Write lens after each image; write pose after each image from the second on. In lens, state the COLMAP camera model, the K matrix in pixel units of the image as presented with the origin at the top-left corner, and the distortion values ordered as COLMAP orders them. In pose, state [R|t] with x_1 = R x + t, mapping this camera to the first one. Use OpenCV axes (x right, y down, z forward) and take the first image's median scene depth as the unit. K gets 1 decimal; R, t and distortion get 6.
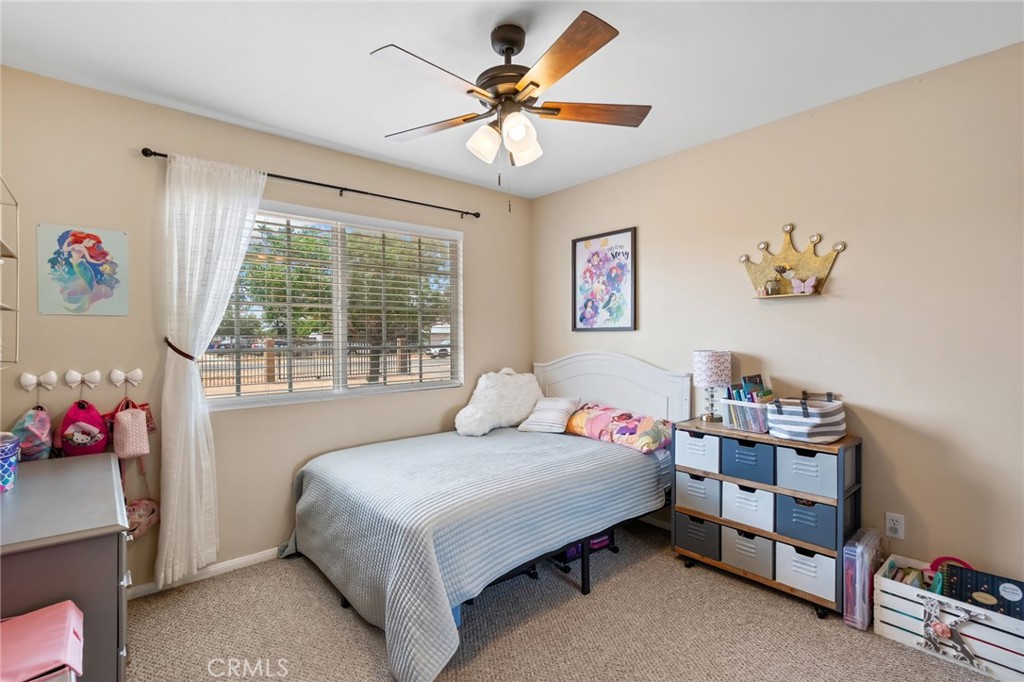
lens RADIAL K [[454.5, 0, 514.2], [0, 454.5, 336.4], [0, 0, 1]] dist [-0.000767, -0.002269]
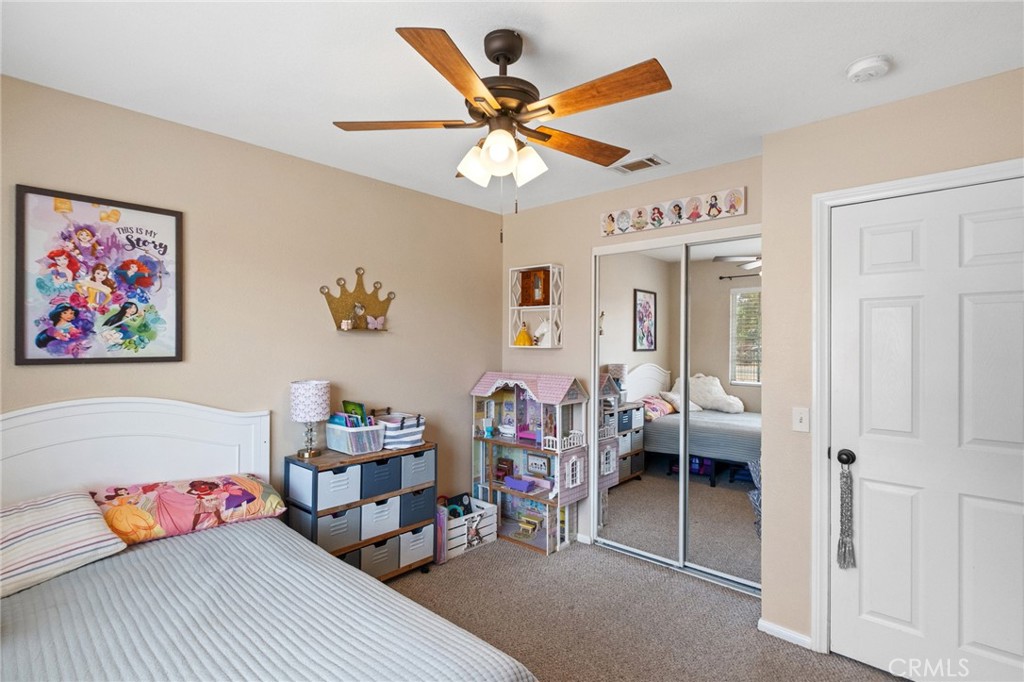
lens RADIAL K [[466.8, 0, 512.4], [0, 466.8, 347.2], [0, 0, 1]] dist [0.002202, 0.000041]
pose [[-0.057819, -0.003580, 0.998321, -0.461608], [-0.001242, 0.999993, 0.003514, -0.036925], [-0.998326, -0.001037, -0.057823, 0.521185]]
